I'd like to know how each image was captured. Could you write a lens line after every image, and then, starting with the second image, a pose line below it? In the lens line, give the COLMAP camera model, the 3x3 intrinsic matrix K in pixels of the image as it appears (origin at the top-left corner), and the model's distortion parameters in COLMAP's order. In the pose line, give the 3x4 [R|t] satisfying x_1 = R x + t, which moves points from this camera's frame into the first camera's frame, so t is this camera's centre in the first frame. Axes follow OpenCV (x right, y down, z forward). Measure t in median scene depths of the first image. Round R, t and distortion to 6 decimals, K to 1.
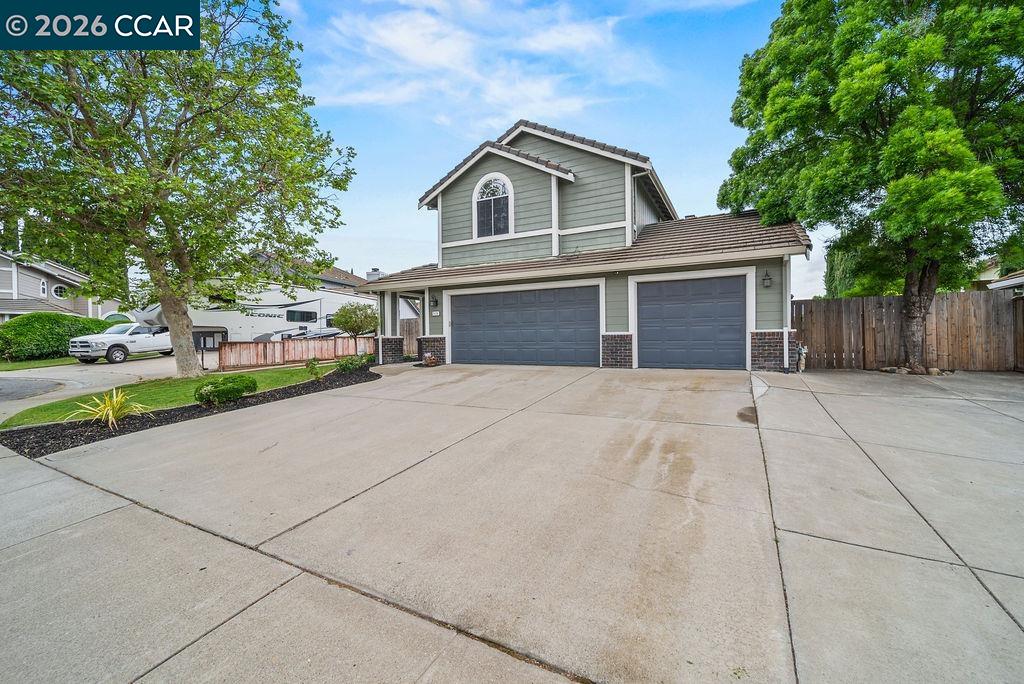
lens RADIAL K [[408.6, 0, 529.3], [0, 408.6, 335.9], [0, 0, 1]] dist [-0.001067, -0.000099]
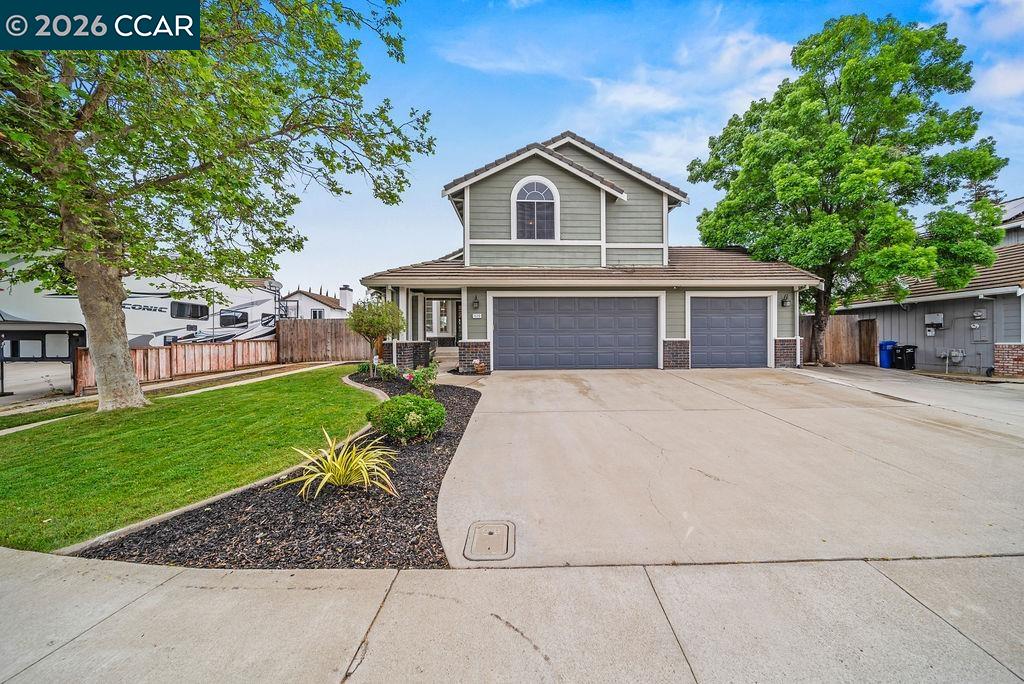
lens RADIAL K [[387.9, 0, 509.3], [0, 387.9, 337.0], [0, 0, 1]] dist [-0.001173, -0.000198]
pose [[0.871252, 0.008664, 0.490759, -0.614866], [-0.005578, 0.999954, -0.007750, -0.001539], [-0.490803, 0.004014, 0.871261, 0.220776]]
